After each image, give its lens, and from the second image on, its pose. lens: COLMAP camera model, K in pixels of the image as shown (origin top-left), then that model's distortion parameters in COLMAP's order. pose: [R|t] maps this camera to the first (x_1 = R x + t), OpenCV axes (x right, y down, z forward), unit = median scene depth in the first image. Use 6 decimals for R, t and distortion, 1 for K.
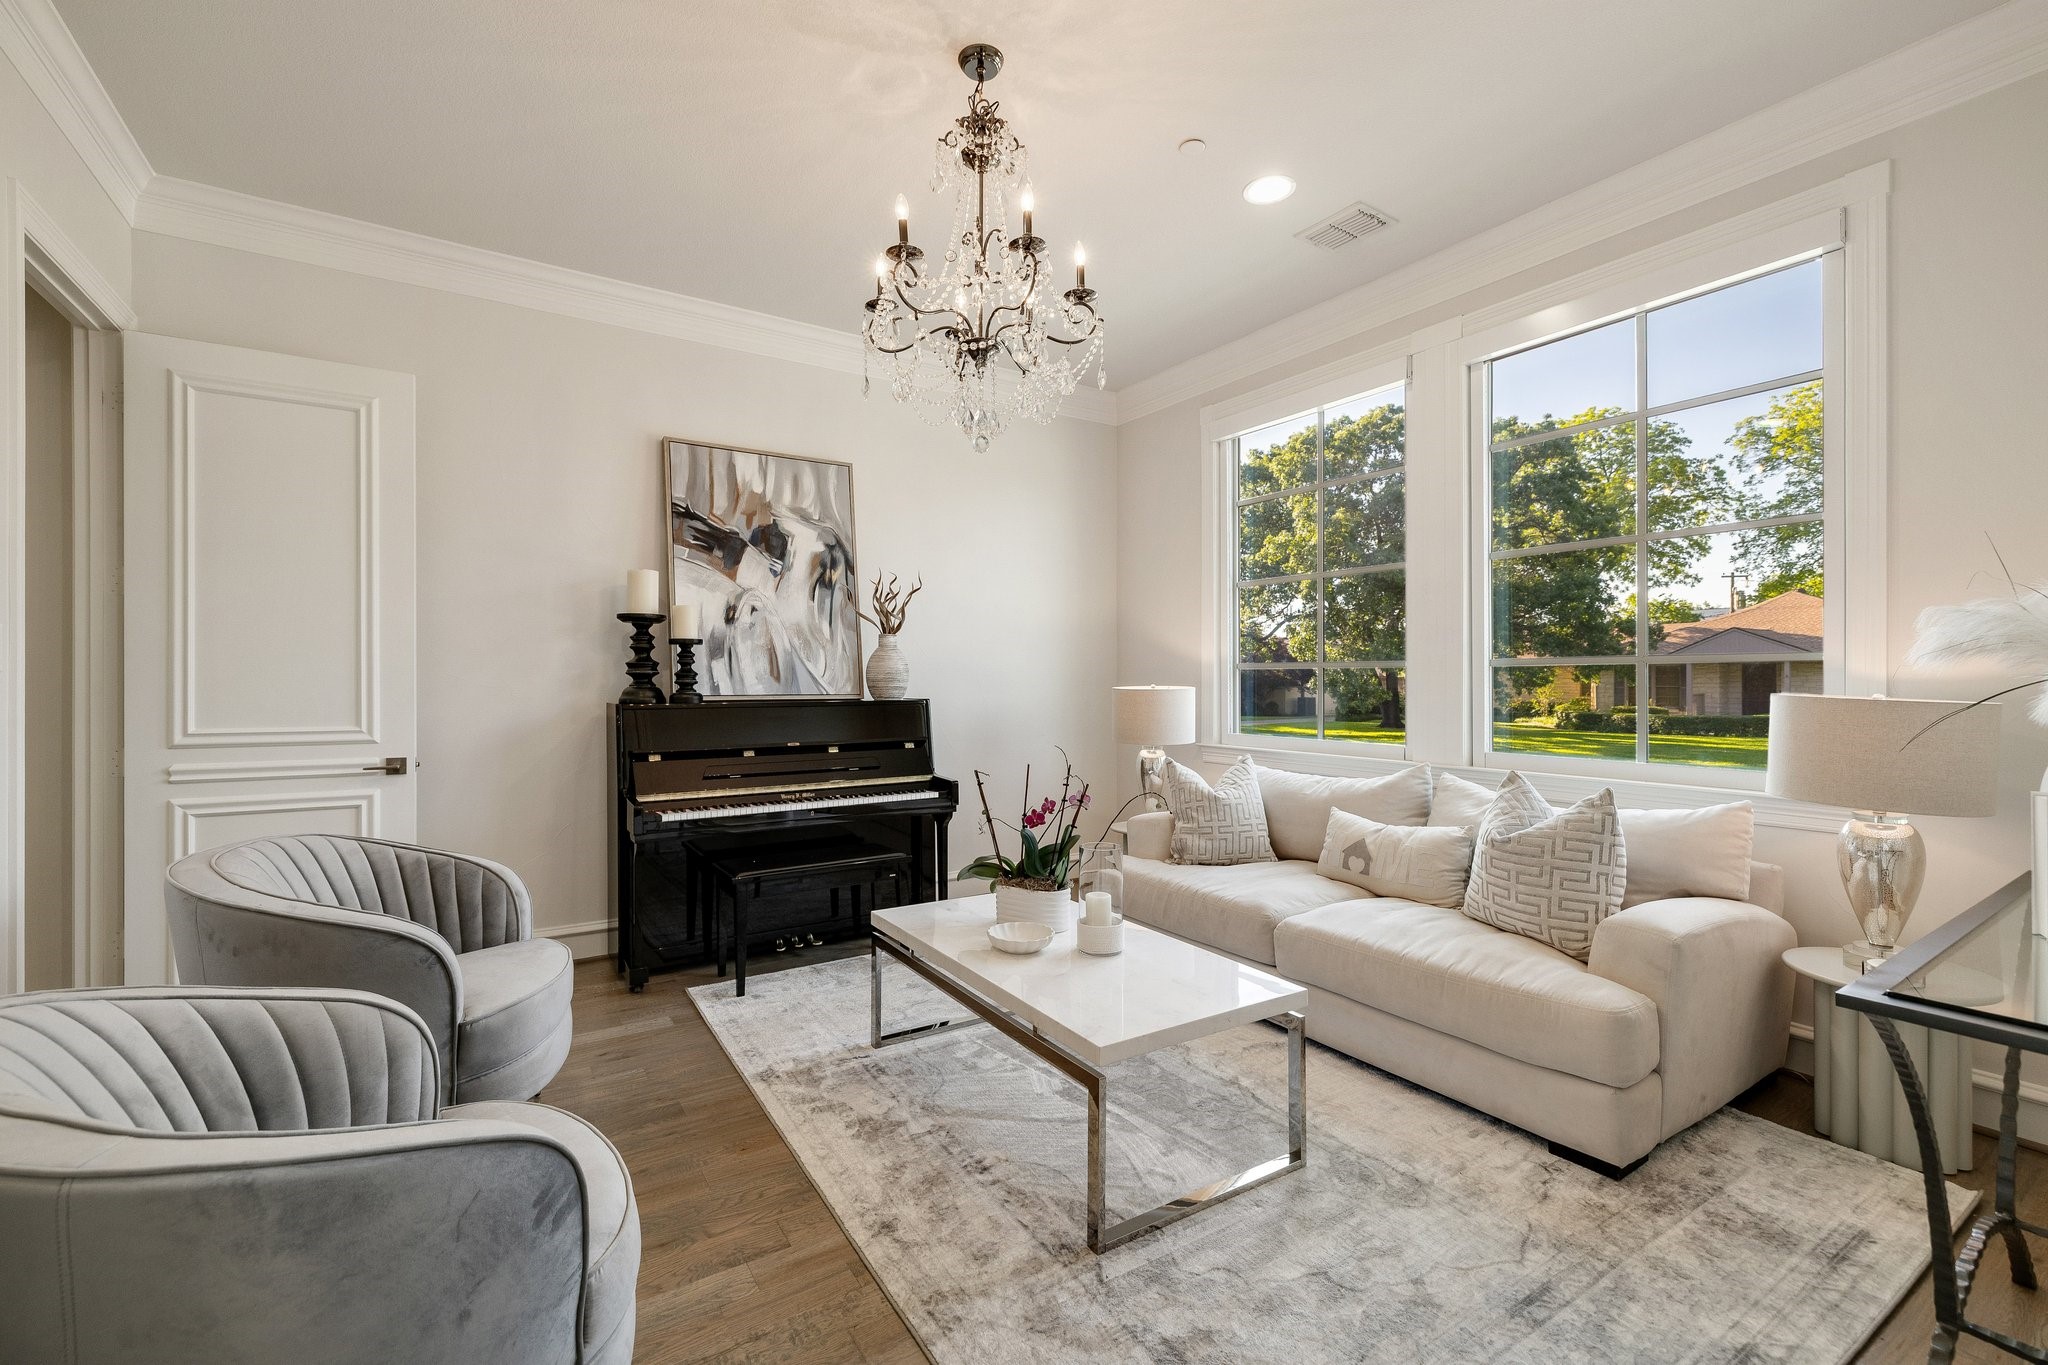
lens RADIAL K [[879.8, 0, 1028.3], [0, 879.8, 679.4], [0, 0, 1]] dist [-0.003615, -0.000061]
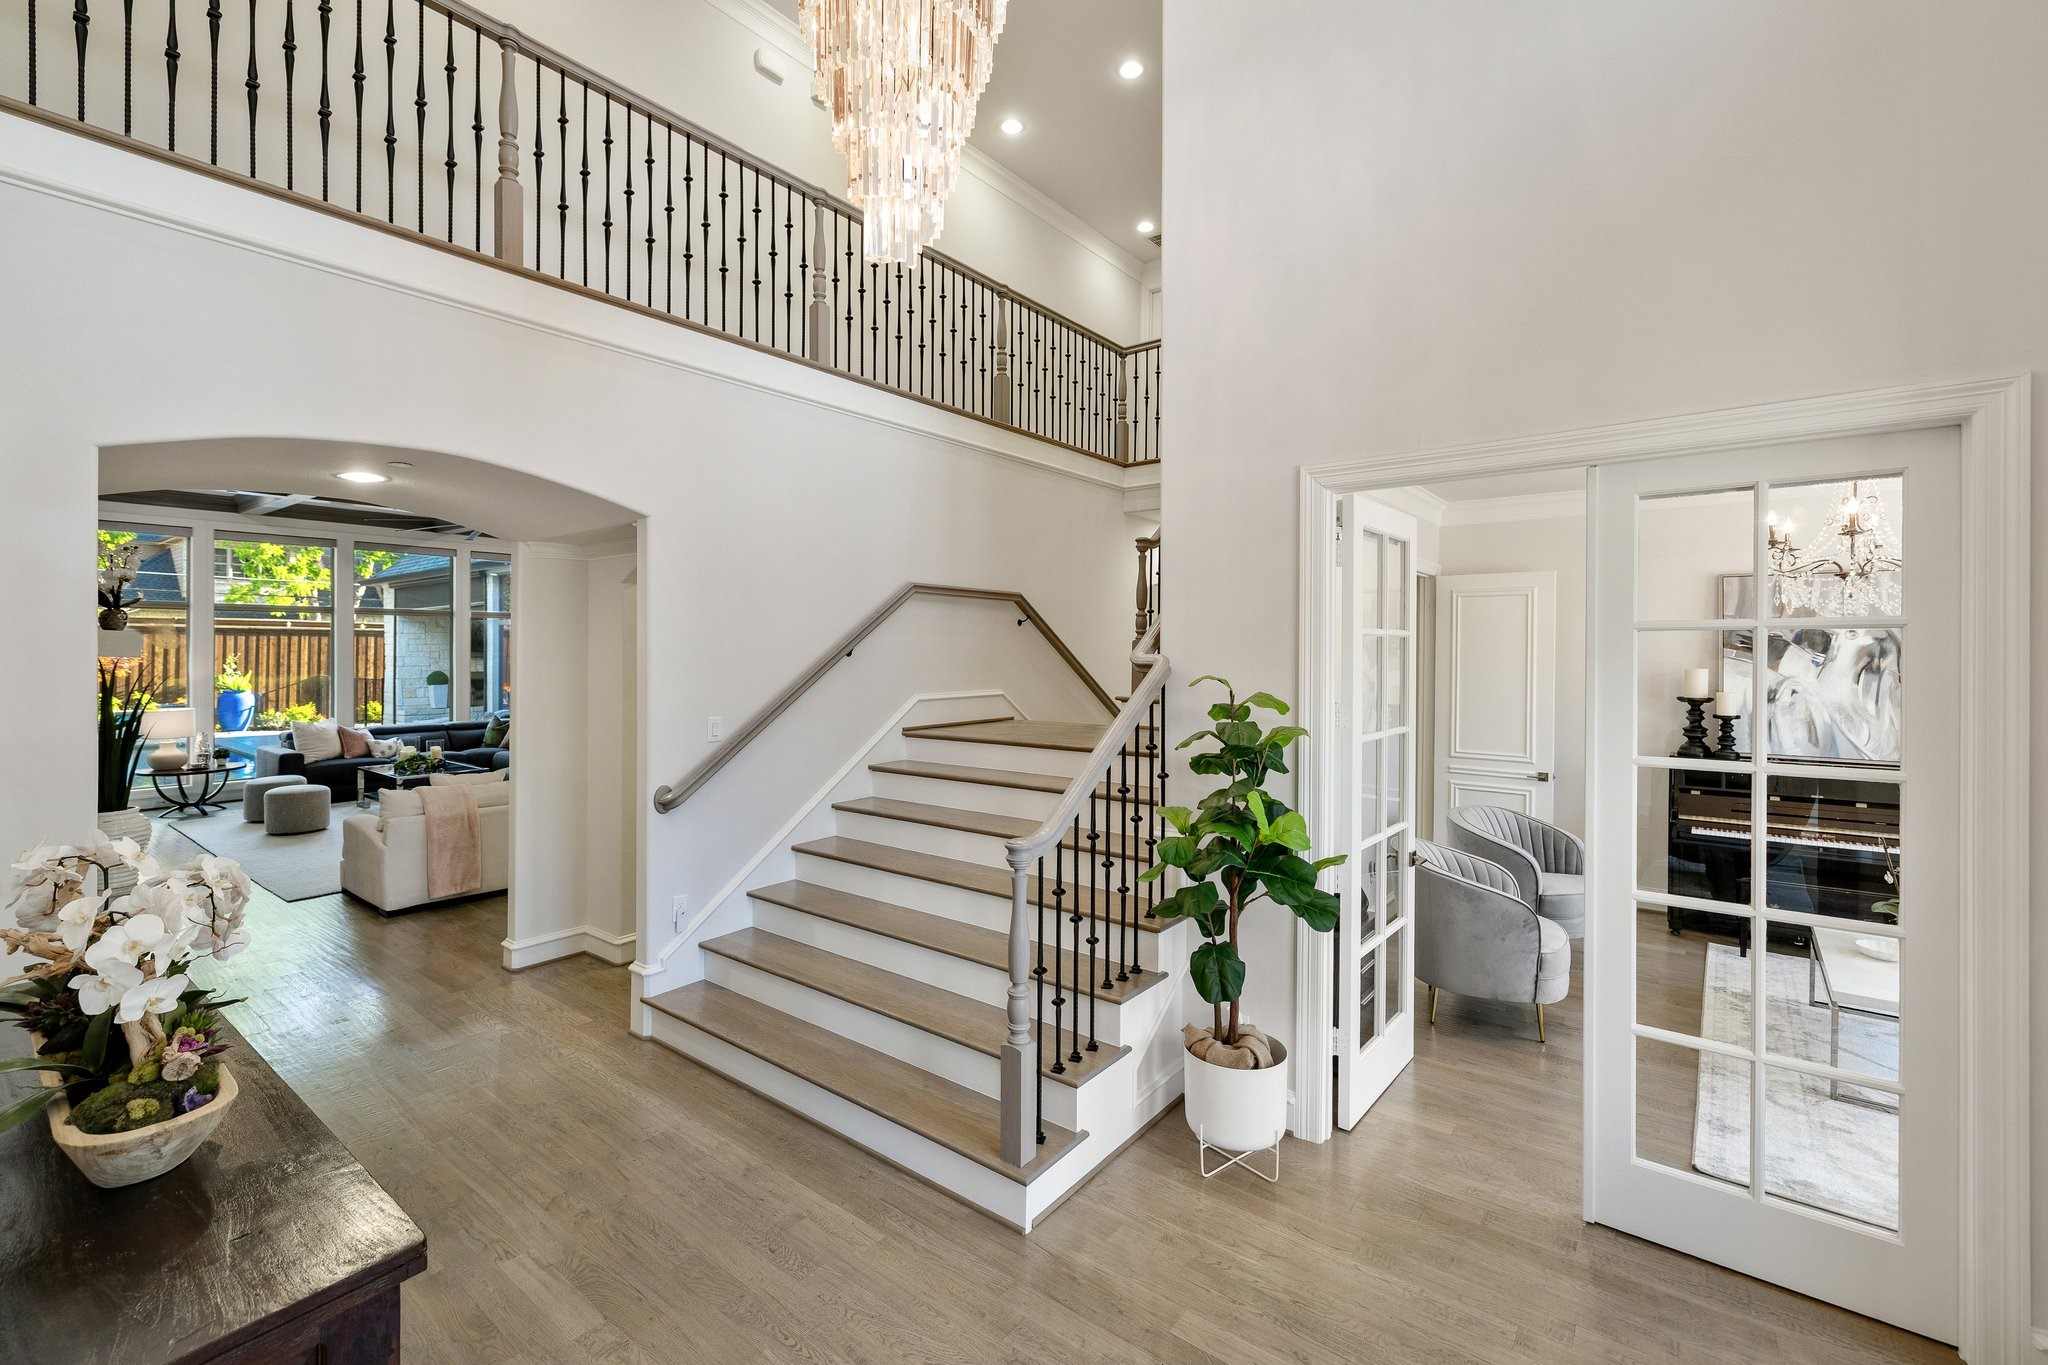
lens RADIAL K [[879.8, 0, 1025.4], [0, 879.8, 666.3], [0, 0, 1]] dist [-0.003615, -0.000061]
pose [[0.334898, 0.016671, -0.942107, 0.580715], [-0.010100, 0.999850, 0.014103, -0.130889], [0.942200, 0.004792, 0.335016, -0.583535]]
